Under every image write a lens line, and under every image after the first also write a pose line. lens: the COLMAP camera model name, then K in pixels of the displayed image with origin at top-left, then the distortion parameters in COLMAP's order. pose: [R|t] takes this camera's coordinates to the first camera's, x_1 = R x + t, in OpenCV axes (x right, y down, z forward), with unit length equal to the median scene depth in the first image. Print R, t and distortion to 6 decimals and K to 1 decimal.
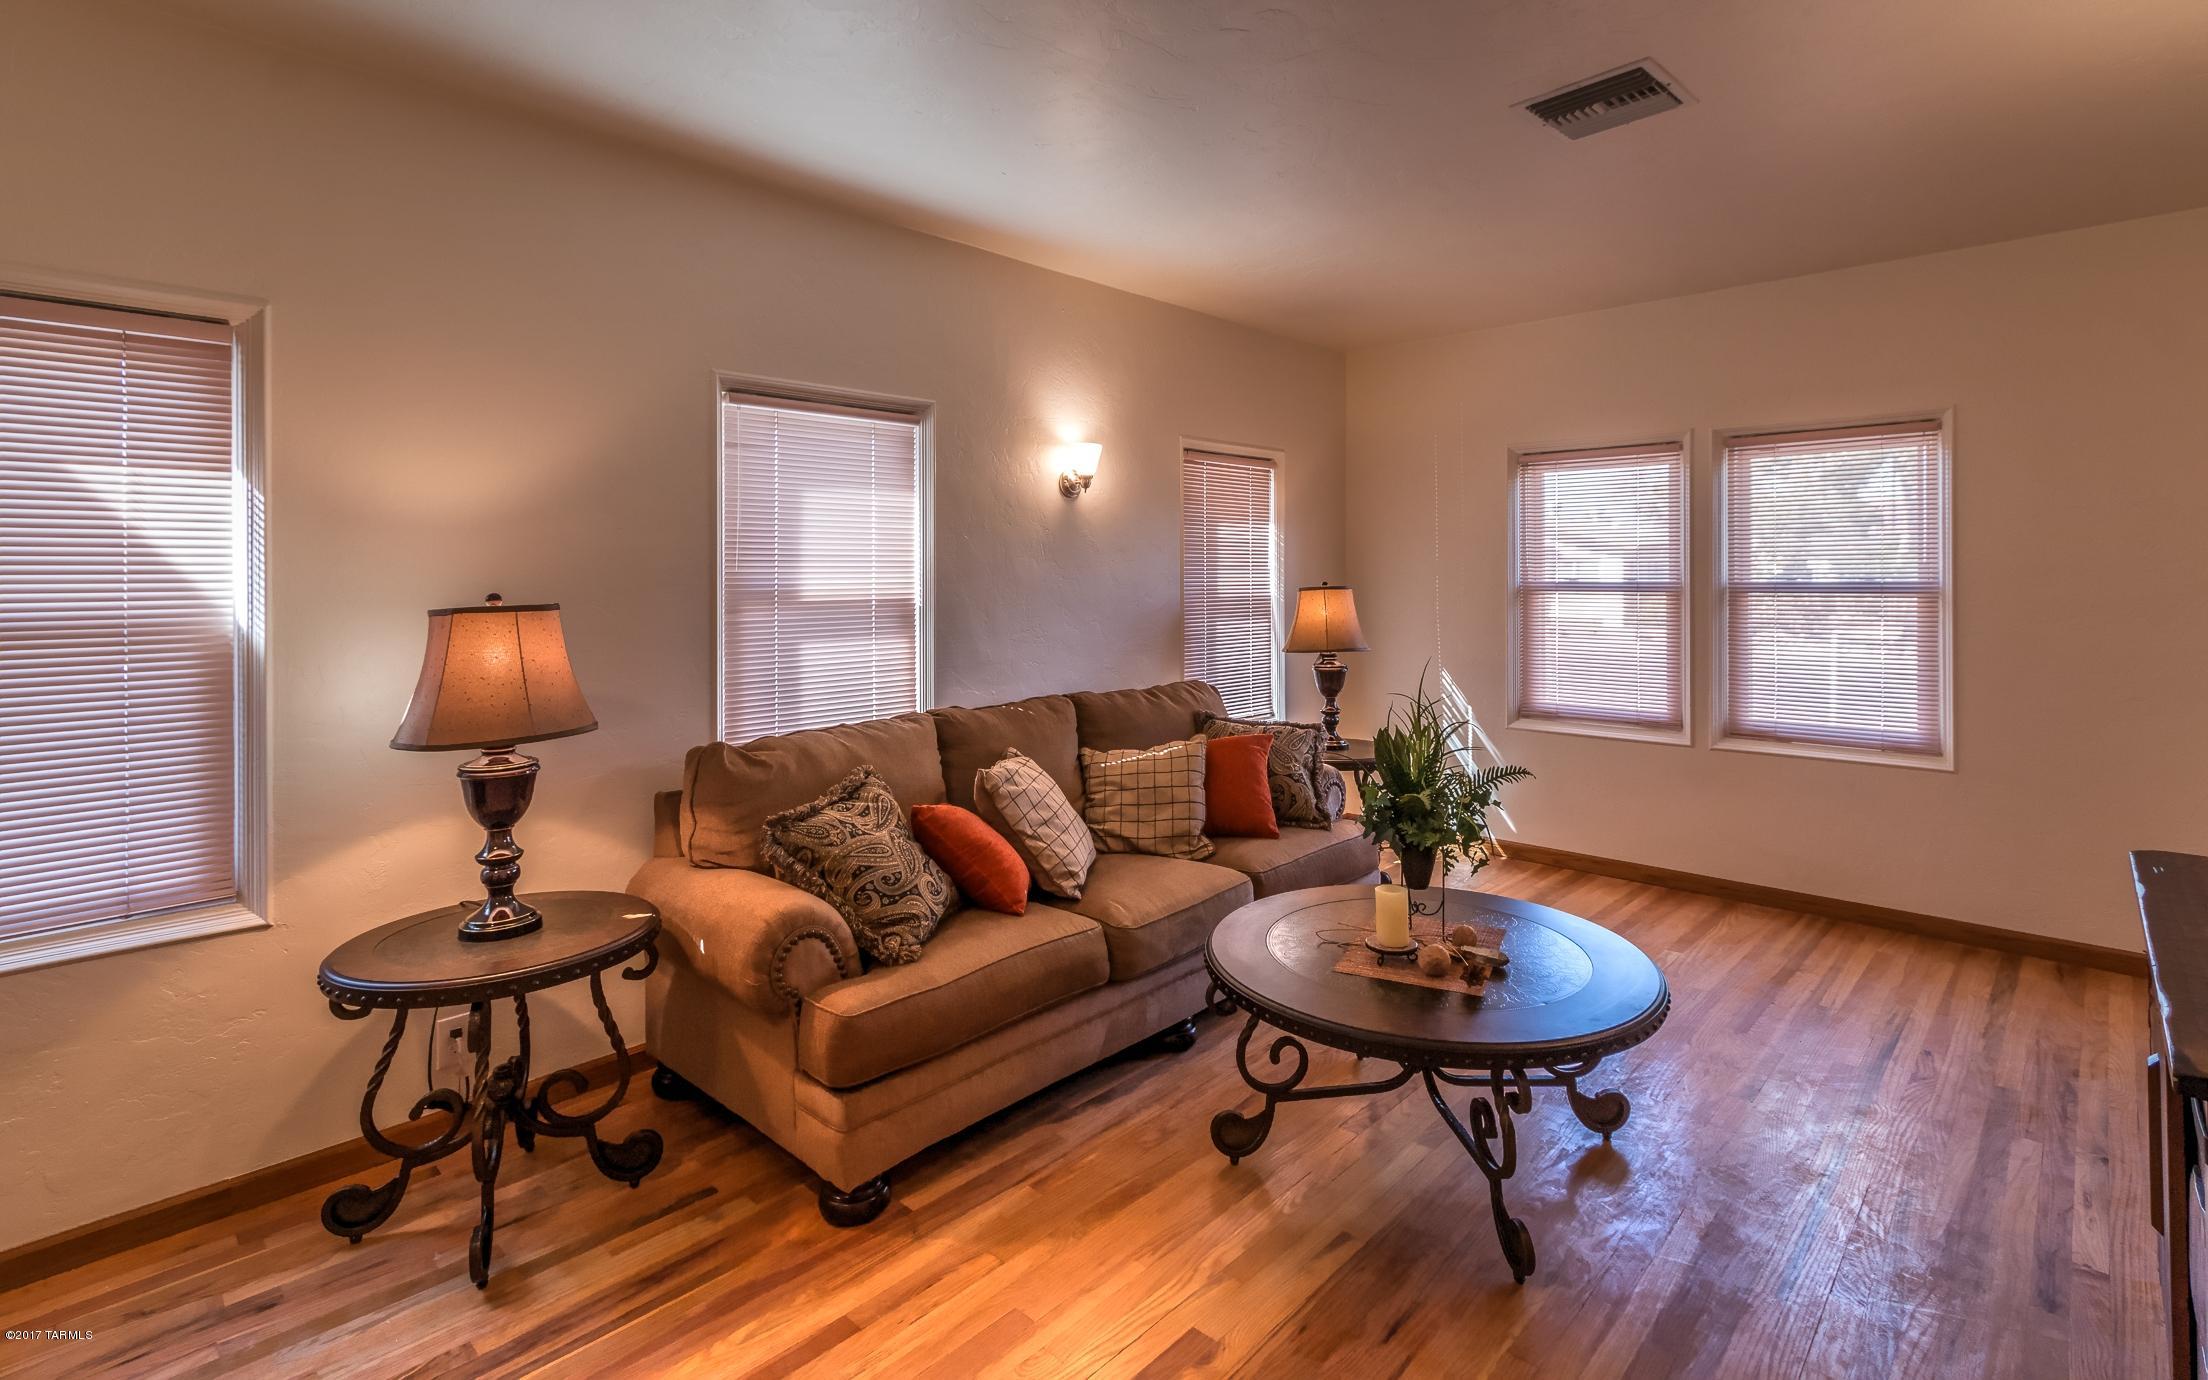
lens RADIAL K [[1031.5, 0, 1132.7], [0, 1031.5, 590.8], [0, 0, 1]] dist [0.006042, -0.003864]
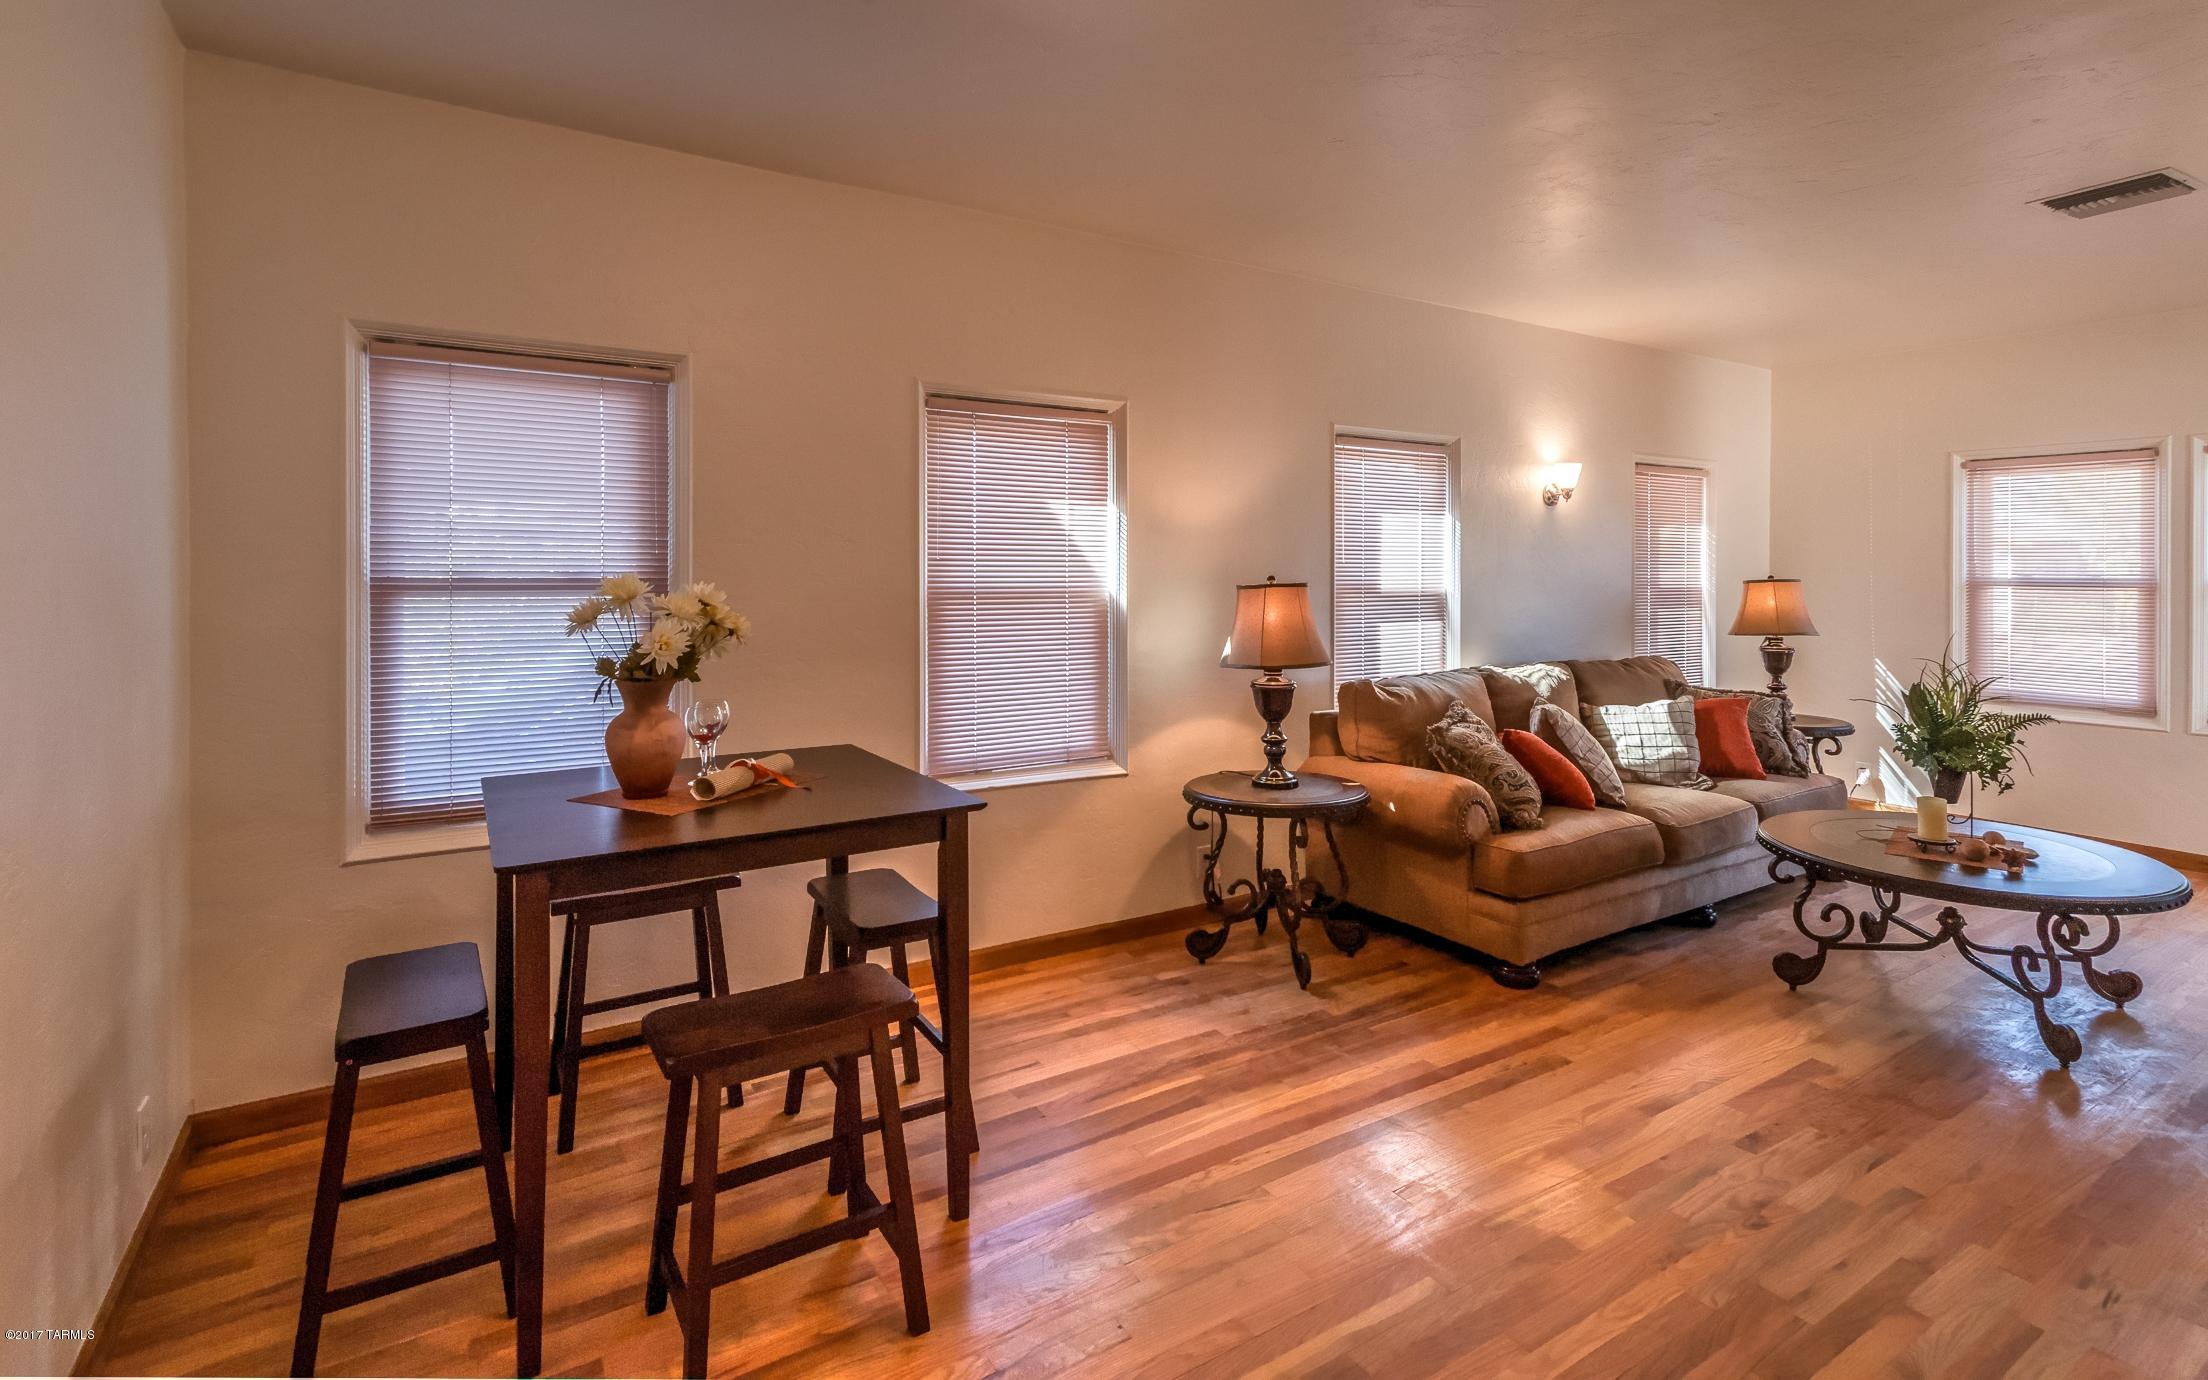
lens RADIAL K [[1031.5, 0, 1079.9], [0, 1031.5, 582.0], [0, 0, 1]] dist [0.006042, -0.003864]
pose [[0.962165, 0.011043, -0.272243, -0.439735], [-0.011840, 0.999929, -0.001284, 0.016682], [0.272209, 0.004459, 0.962228, -0.589881]]
